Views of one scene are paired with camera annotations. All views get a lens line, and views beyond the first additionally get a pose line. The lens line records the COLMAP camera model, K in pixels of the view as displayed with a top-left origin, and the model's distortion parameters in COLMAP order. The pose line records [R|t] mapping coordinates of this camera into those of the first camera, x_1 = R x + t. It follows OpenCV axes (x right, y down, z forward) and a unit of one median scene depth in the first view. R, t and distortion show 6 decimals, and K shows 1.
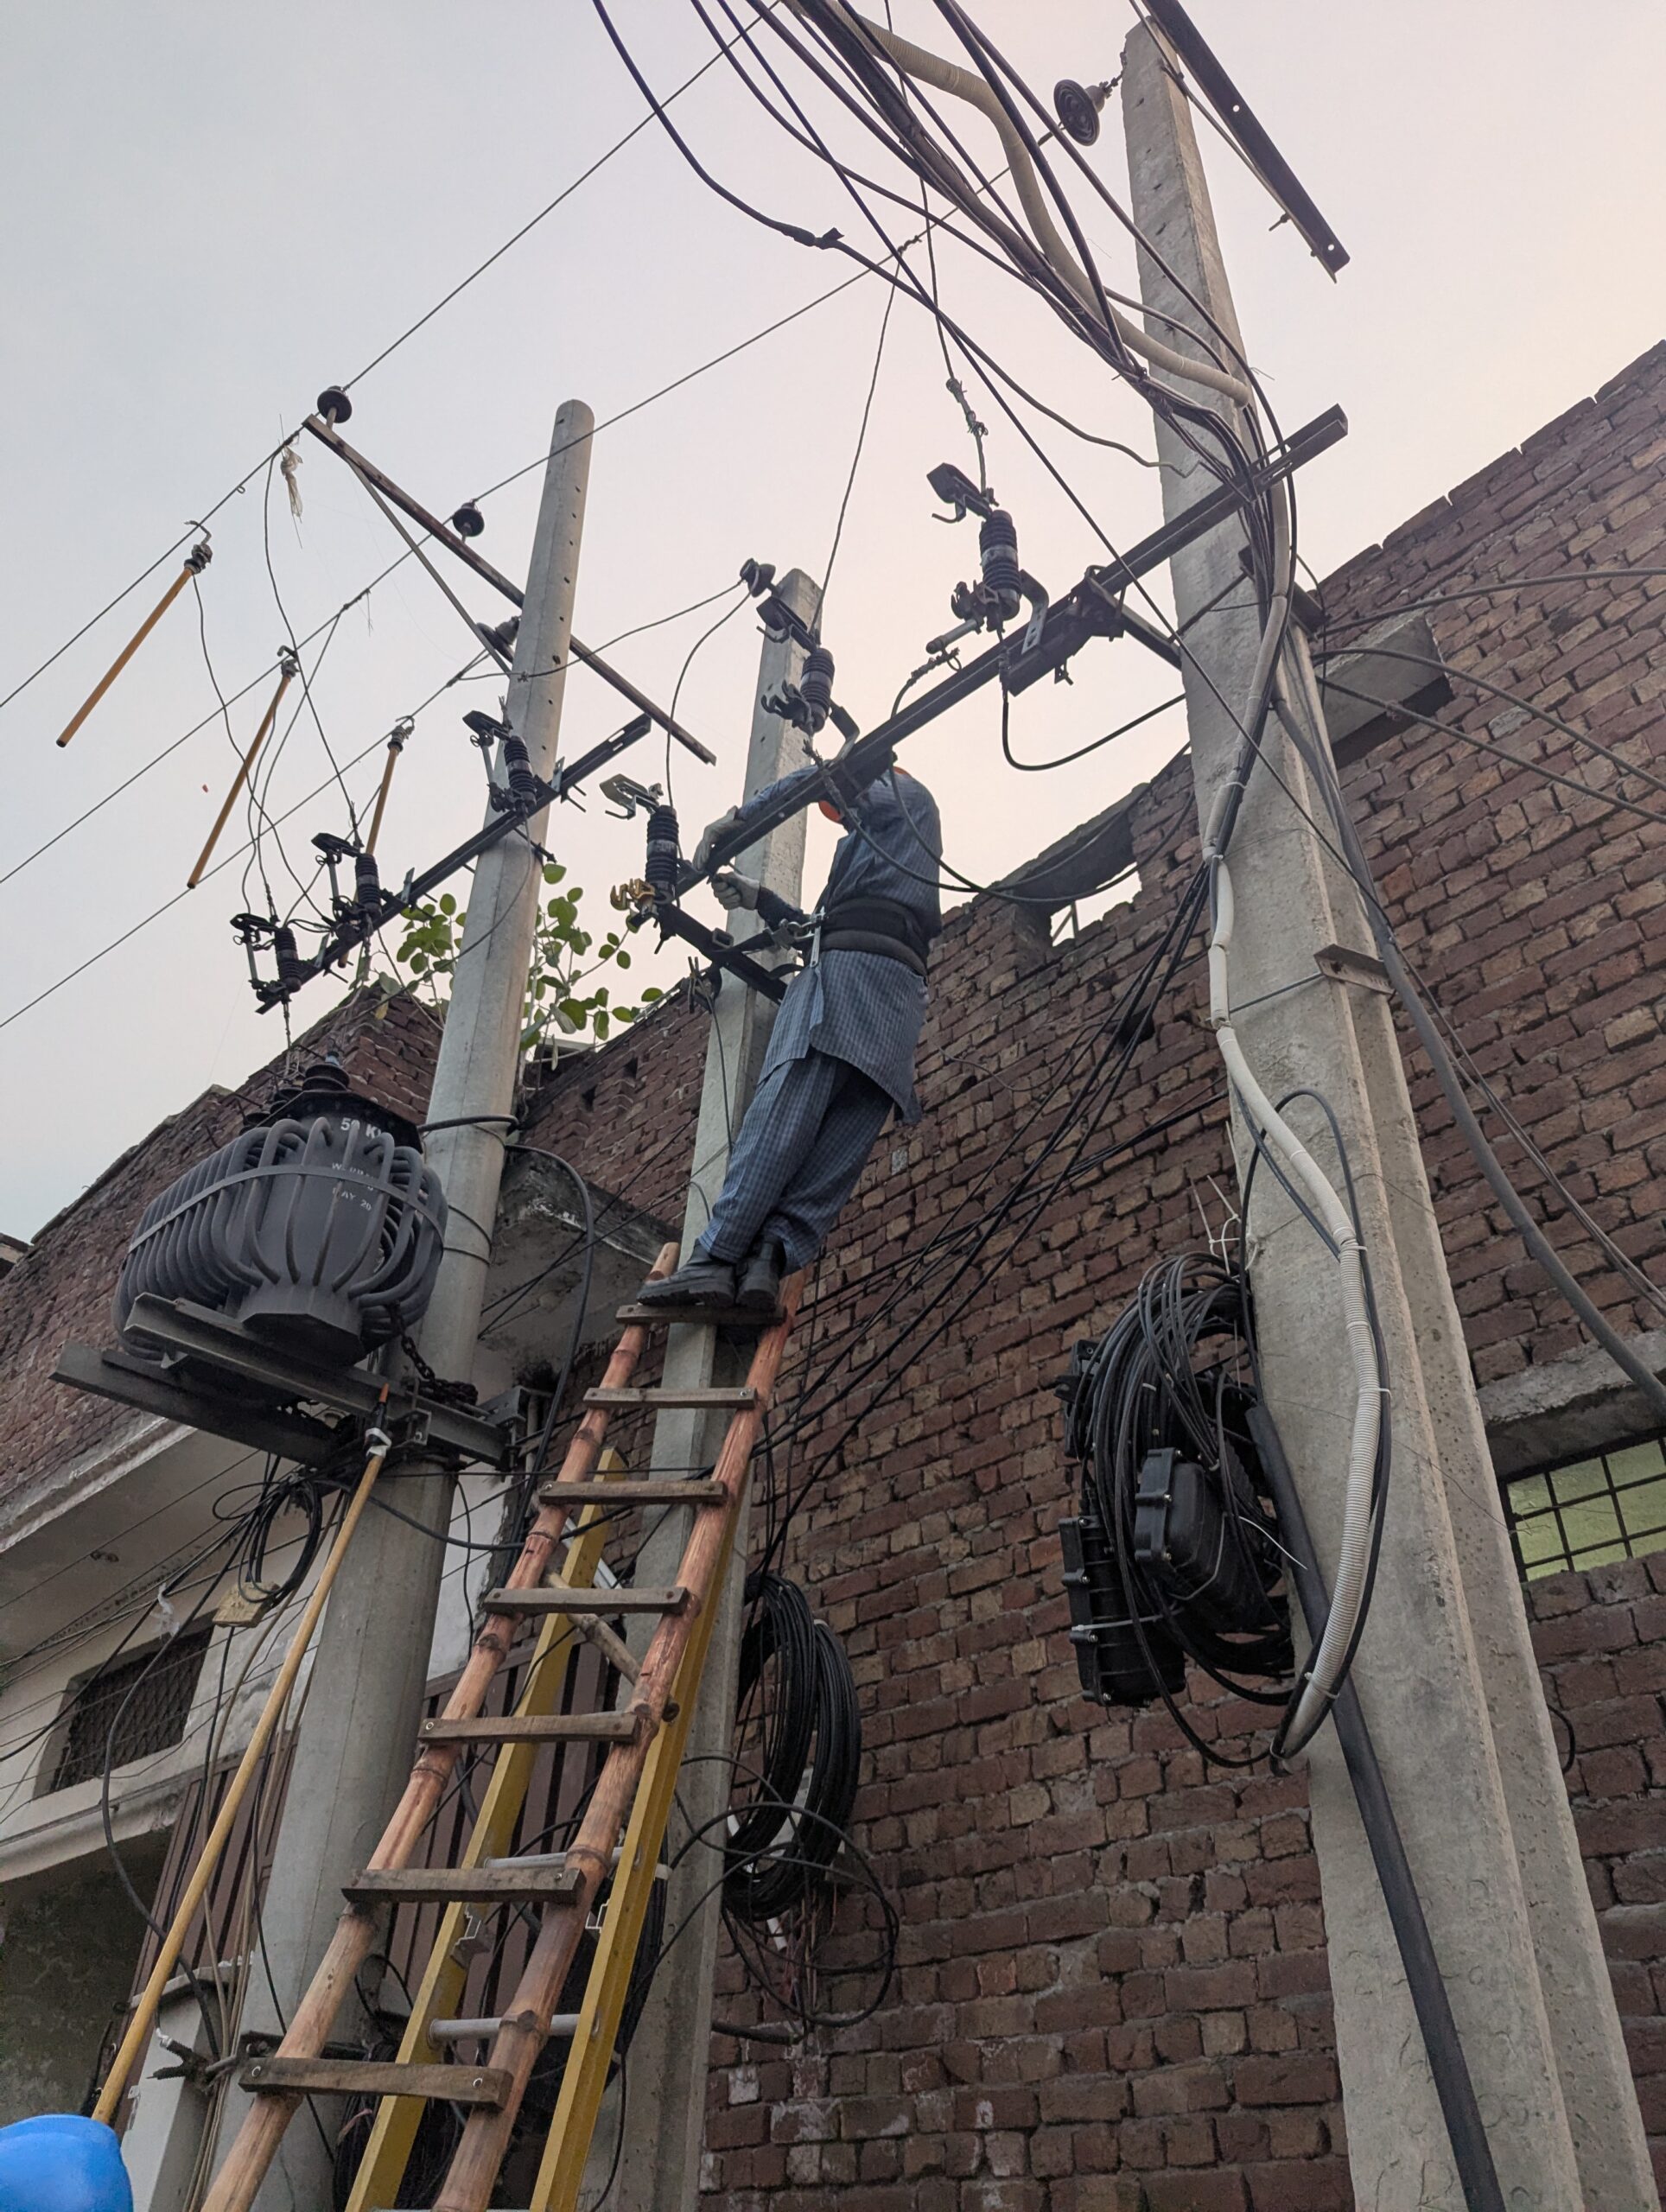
lens RADIAL K [[1564.5, 0, 840.3], [0, 1564.5, 1152.8], [0, 0, 1]] dist [0.066126, -0.074823]
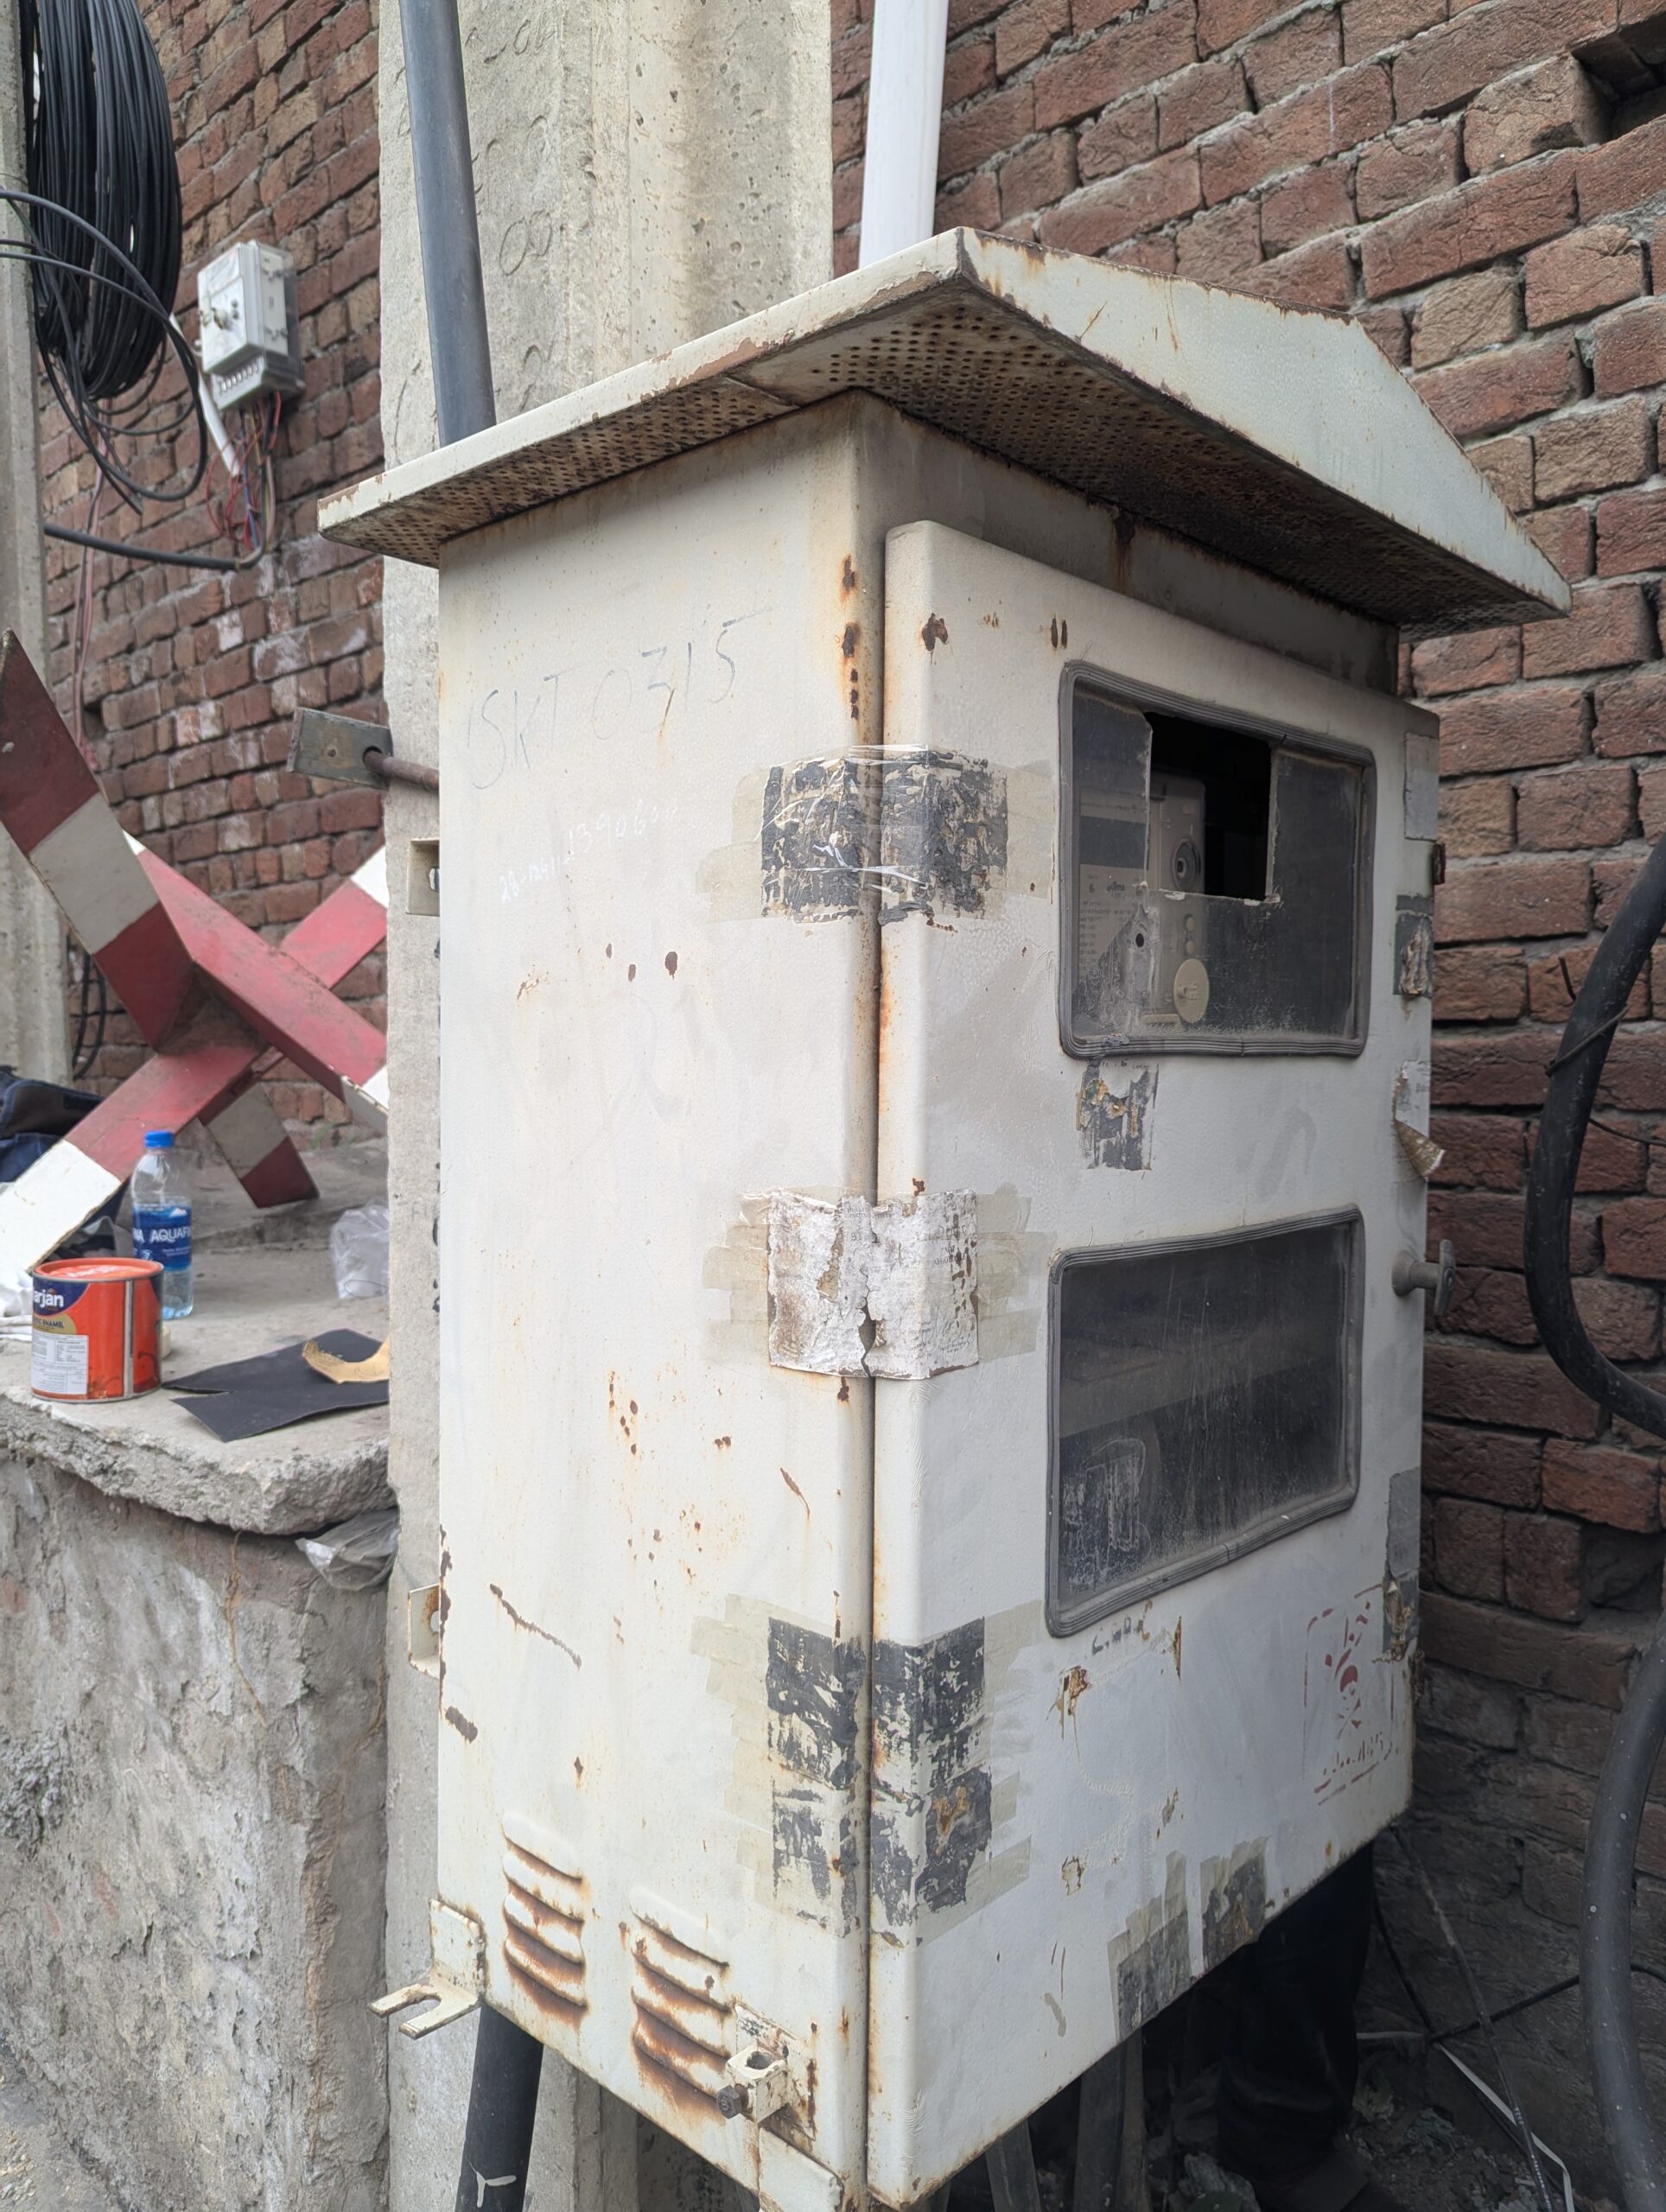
lens RADIAL K [[1527.9, 0, 833.0], [0, 1527.9, 1106.0], [0, 0, 1]] dist [0.060968, -0.047539]
pose [[0.997312, -0.068636, 0.025662, 0.230792], [0.034059, 0.744275, 0.667004, 0.214880], [-0.064880, -0.664337, 0.744612, 0.152742]]
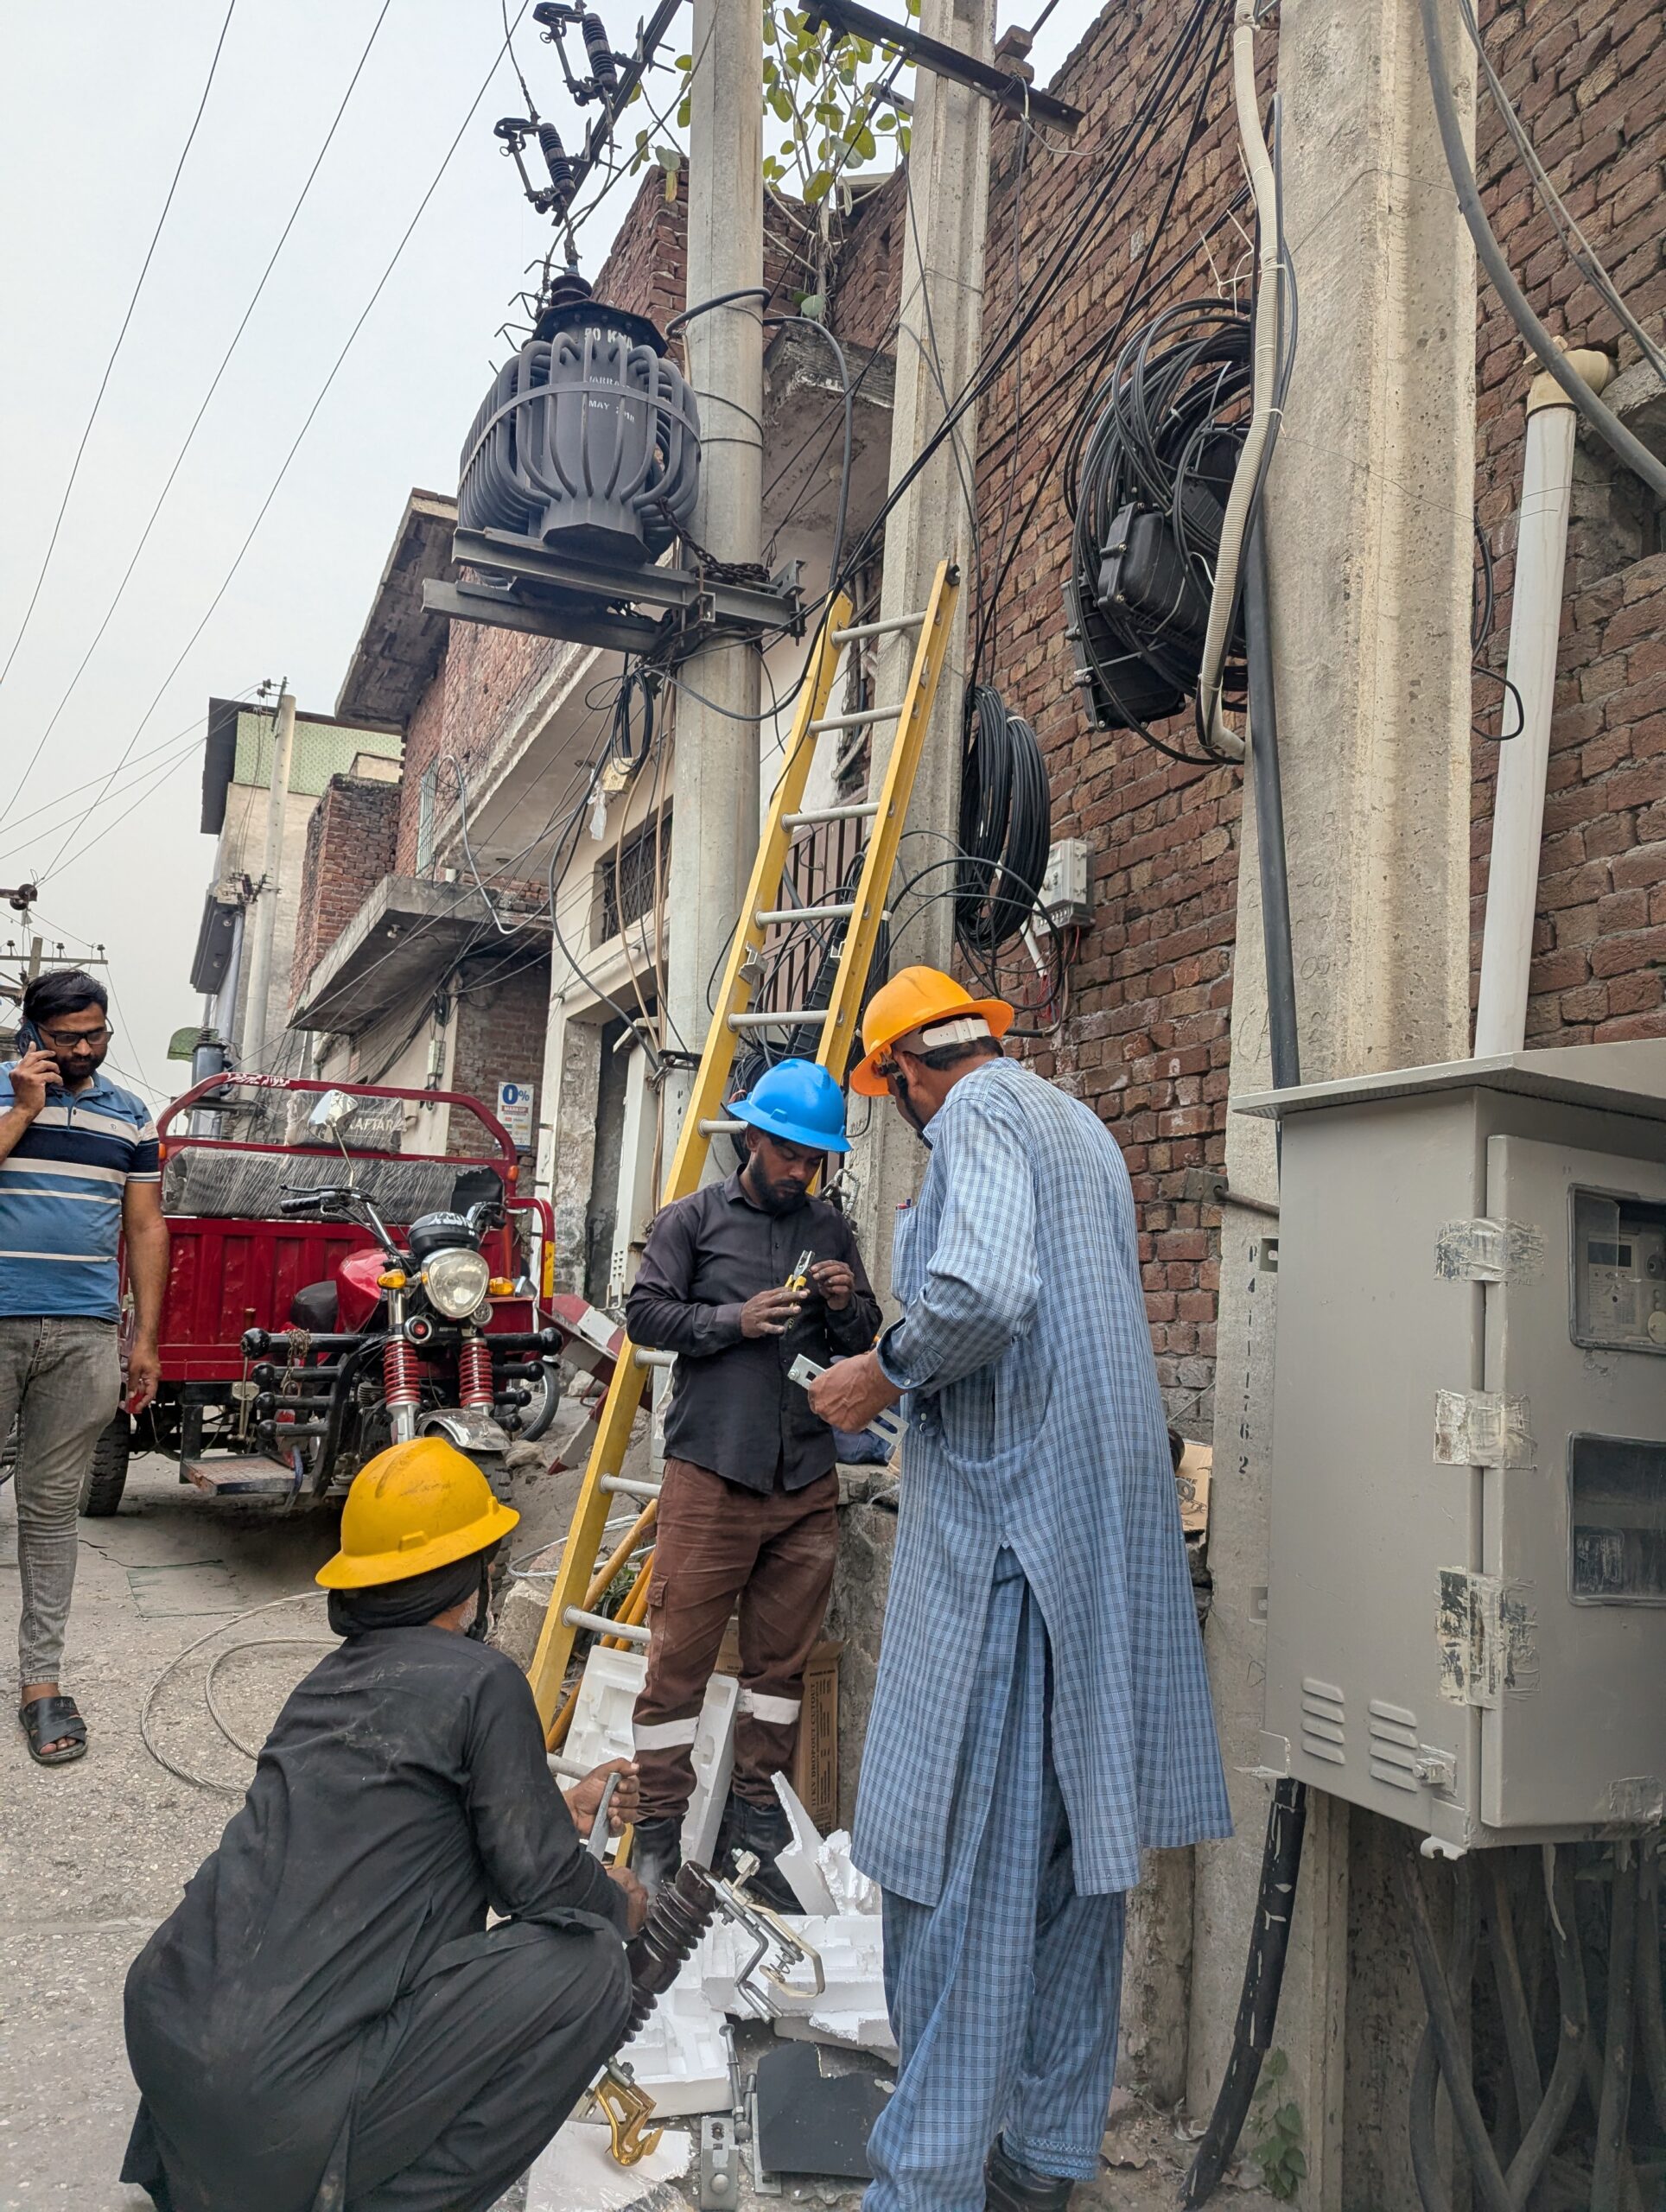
lens RADIAL K [[1527.9, 0, 833.0], [0, 1527.9, 1106.0], [0, 0, 1]] dist [0.060968, -0.047539]
pose [[0.938101, -0.050647, -0.342638, 0.219549], [0.205693, 0.877379, 0.433471, 0.024580], [0.278669, -0.477118, 0.833488, -0.123998]]
